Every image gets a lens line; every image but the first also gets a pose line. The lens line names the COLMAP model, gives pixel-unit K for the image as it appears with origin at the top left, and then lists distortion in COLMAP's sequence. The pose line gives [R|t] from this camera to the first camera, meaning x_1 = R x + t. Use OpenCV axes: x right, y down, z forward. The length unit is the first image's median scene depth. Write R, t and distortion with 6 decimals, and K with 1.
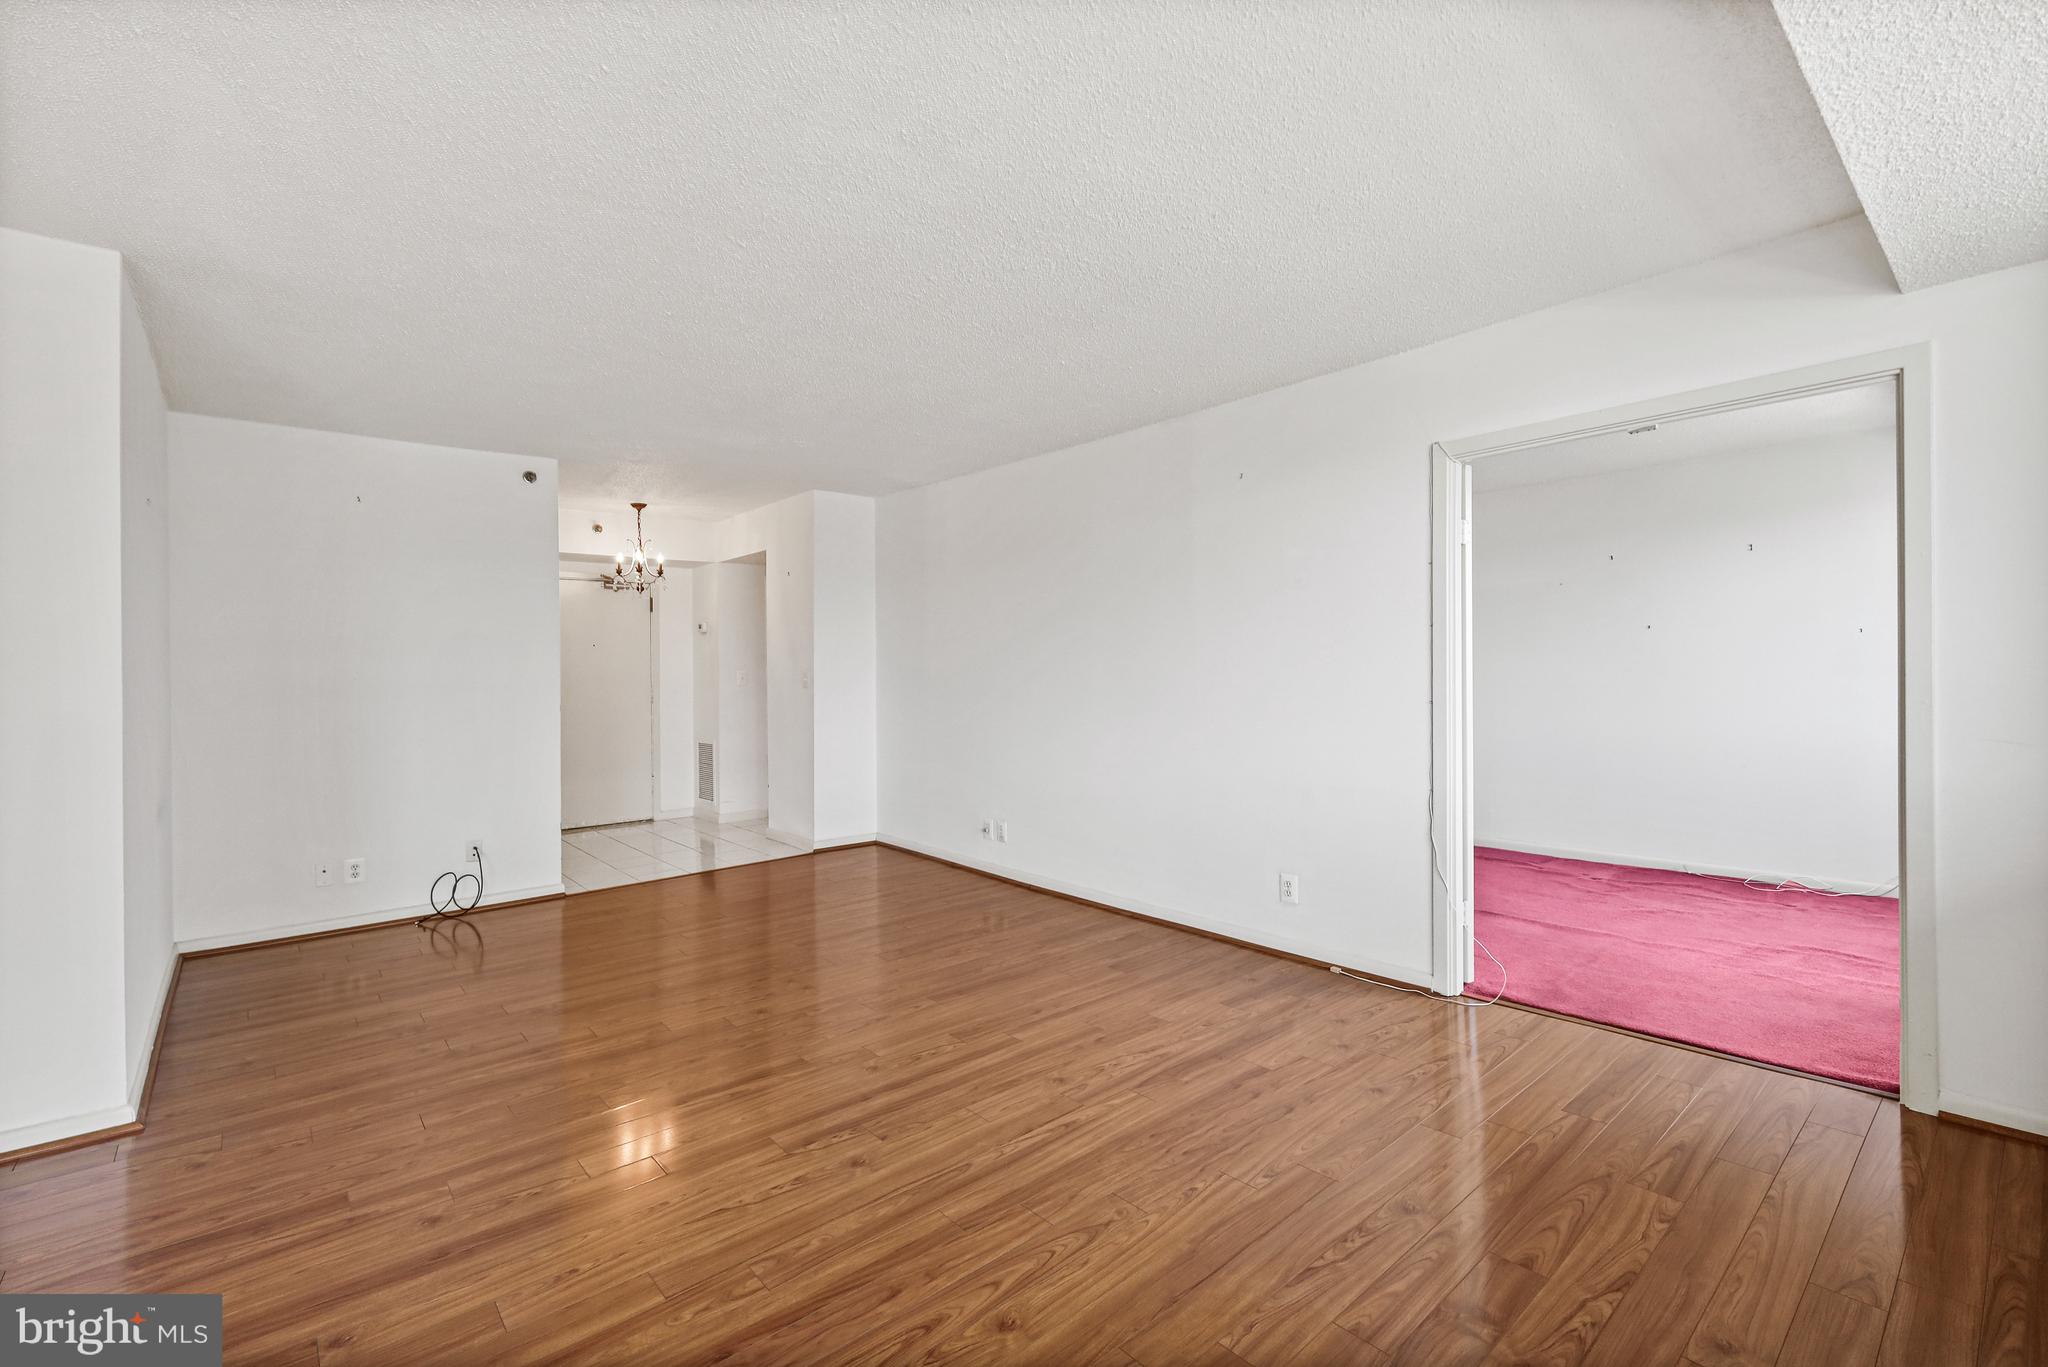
lens RADIAL K [[892.4, 0, 1024.0], [0, 892.4, 683.5], [0, 0, 1]] dist [0.001958, 0.000473]
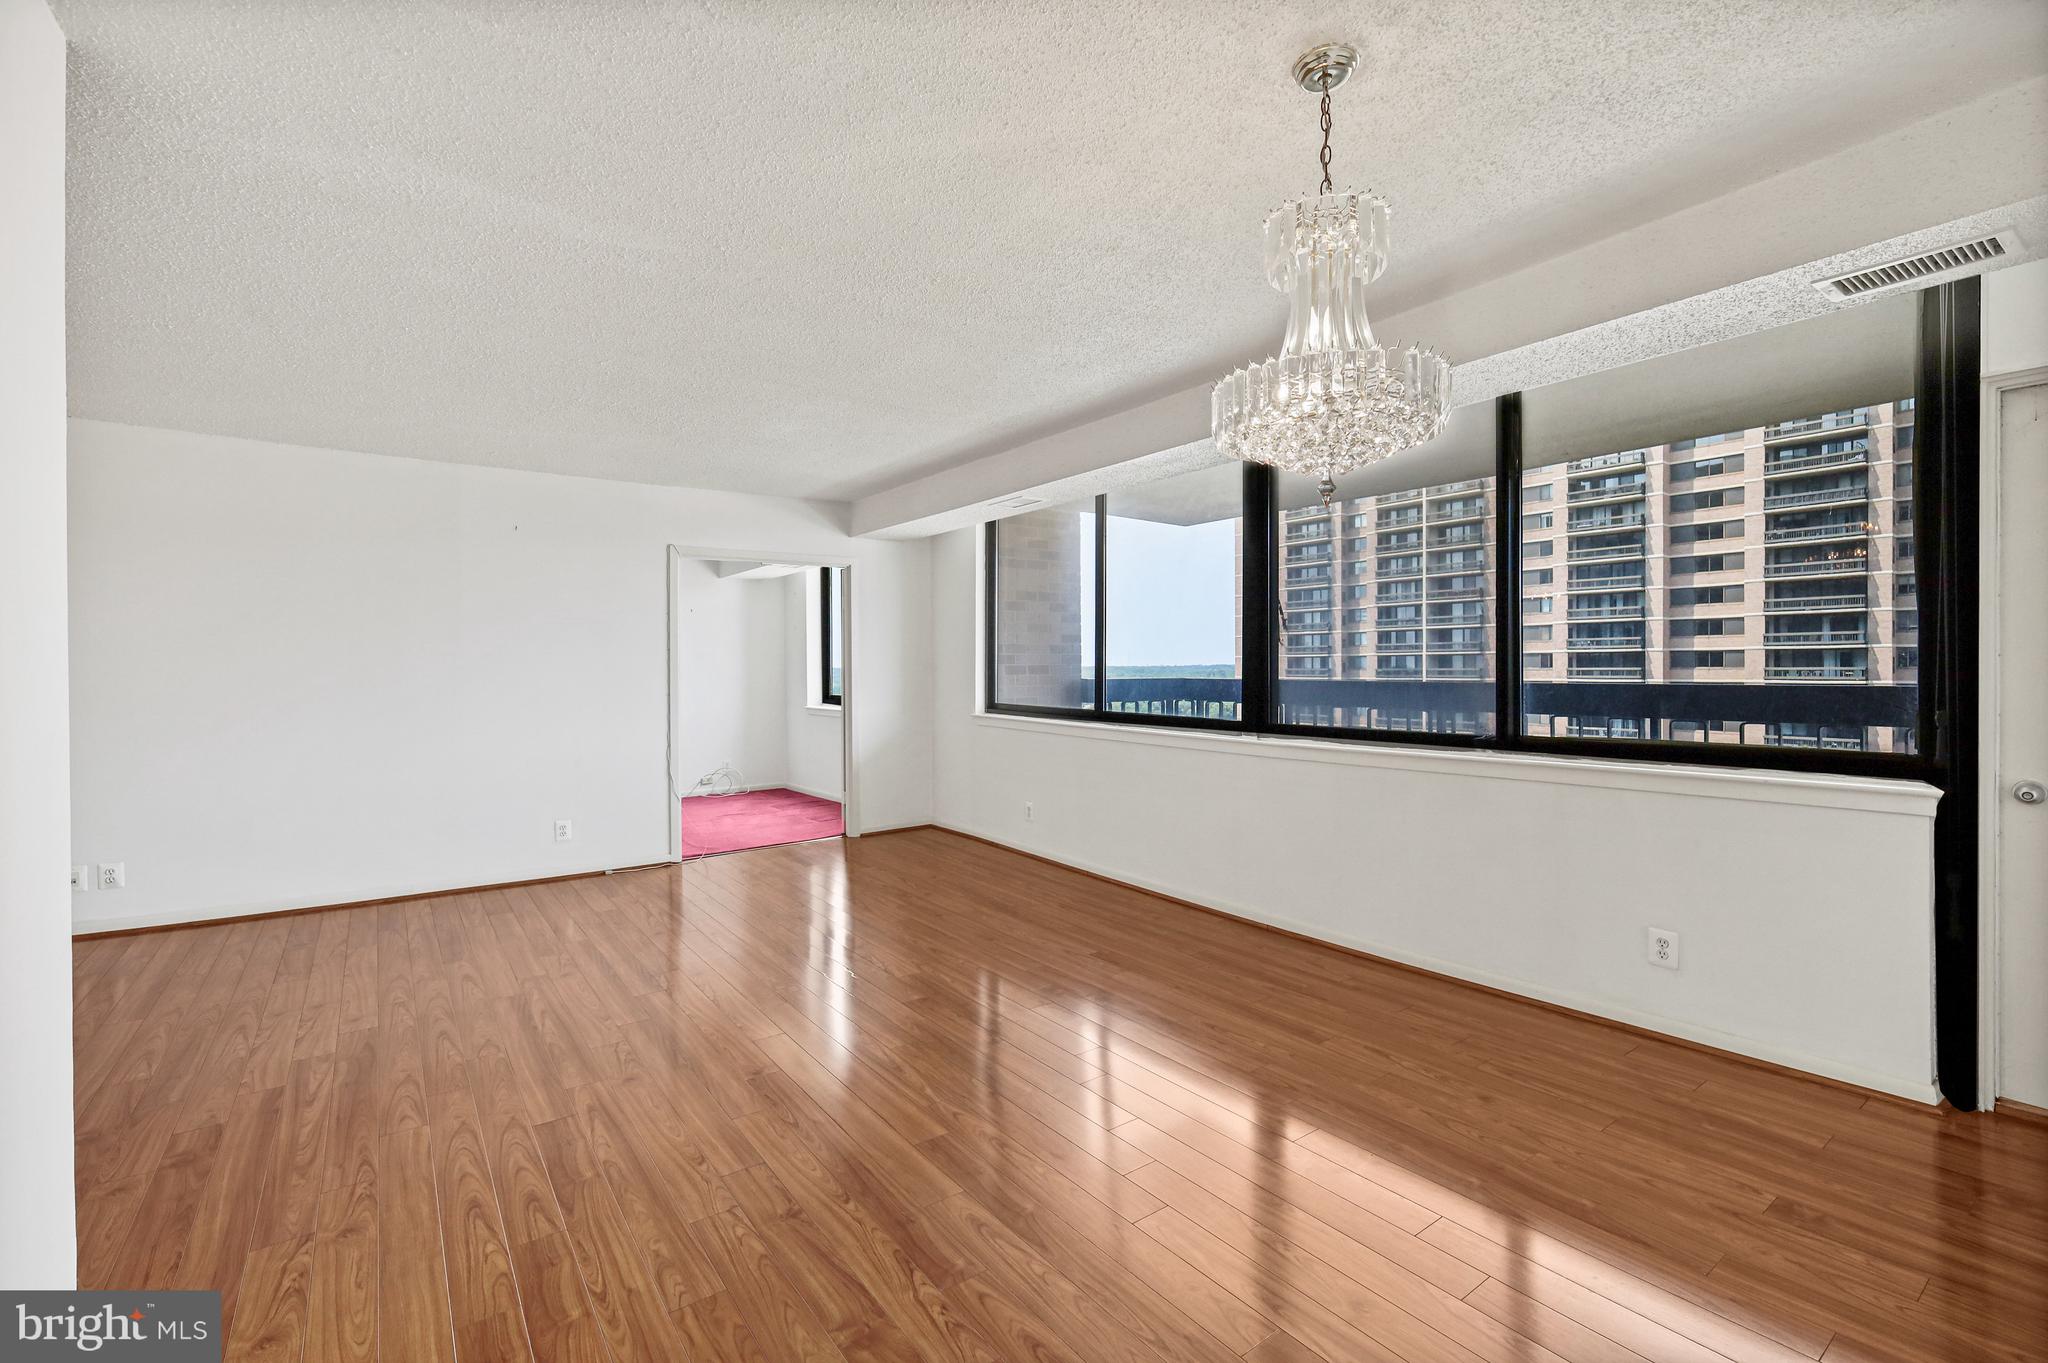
lens RADIAL K [[904.1, 0, 1017.2], [0, 904.1, 659.4], [0, 0, 1]] dist [0.001041, 0.000359]
pose [[0.094798, 0.020457, 0.995286, -1.209229], [0.016220, 0.999624, -0.022091, 0.003396], [-0.995364, 0.018238, 0.094431, 0.168134]]
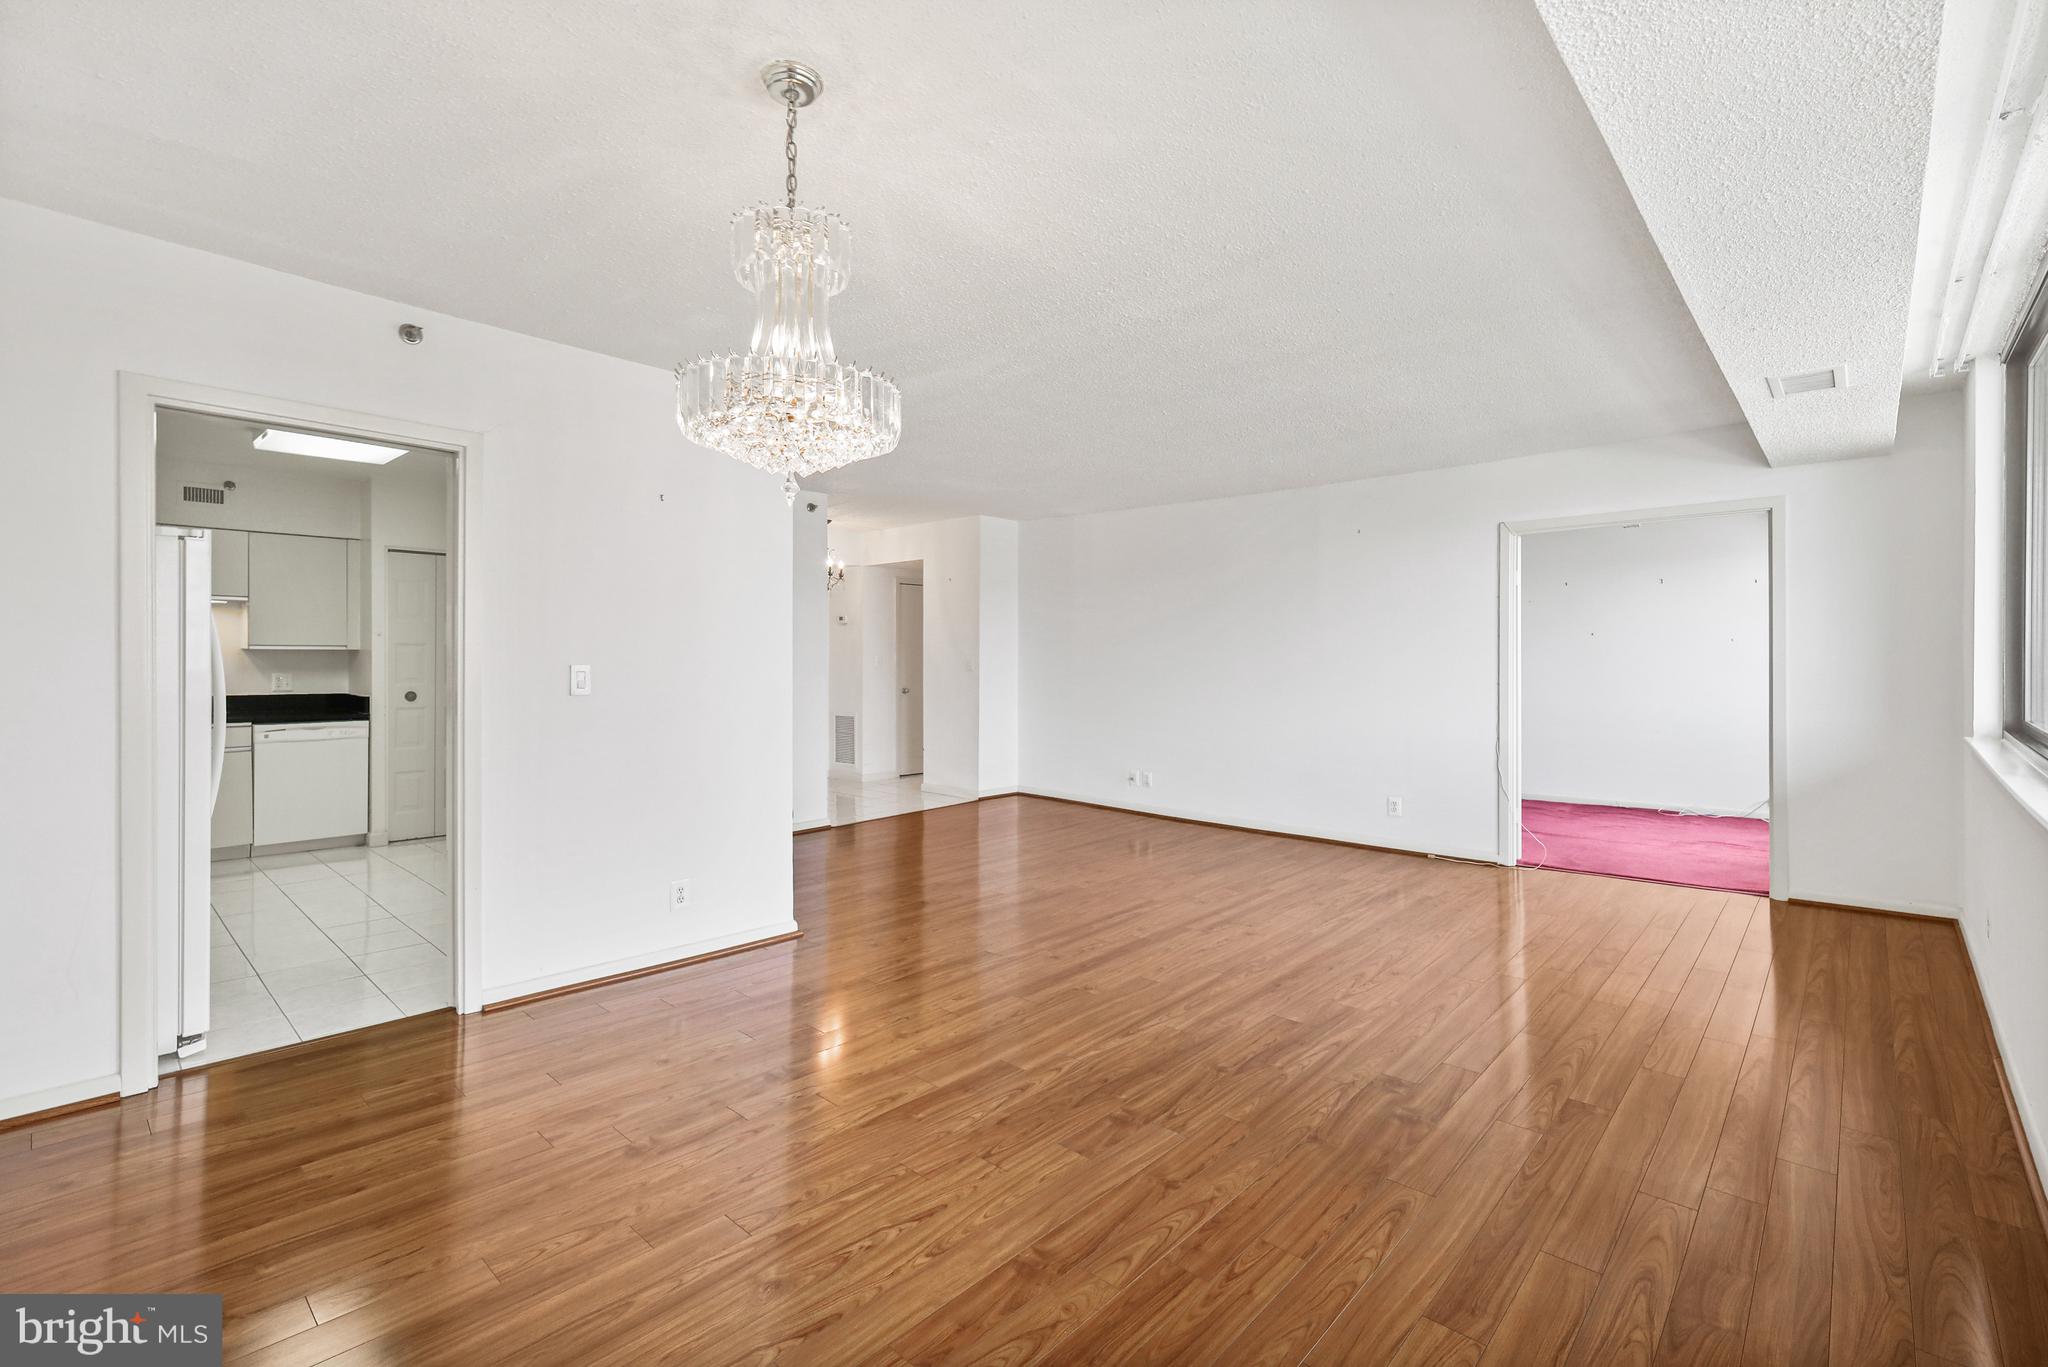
lens RADIAL K [[904.1, 0, 1017.2], [0, 904.1, 661.4], [0, 0, 1]] dist [0.001041, 0.000359]
pose [[0.994245, 0.011549, 0.106509, -0.577541], [-0.010727, 0.999908, -0.008284, 0.002780], [-0.106595, 0.007094, 0.994277, -0.523928]]
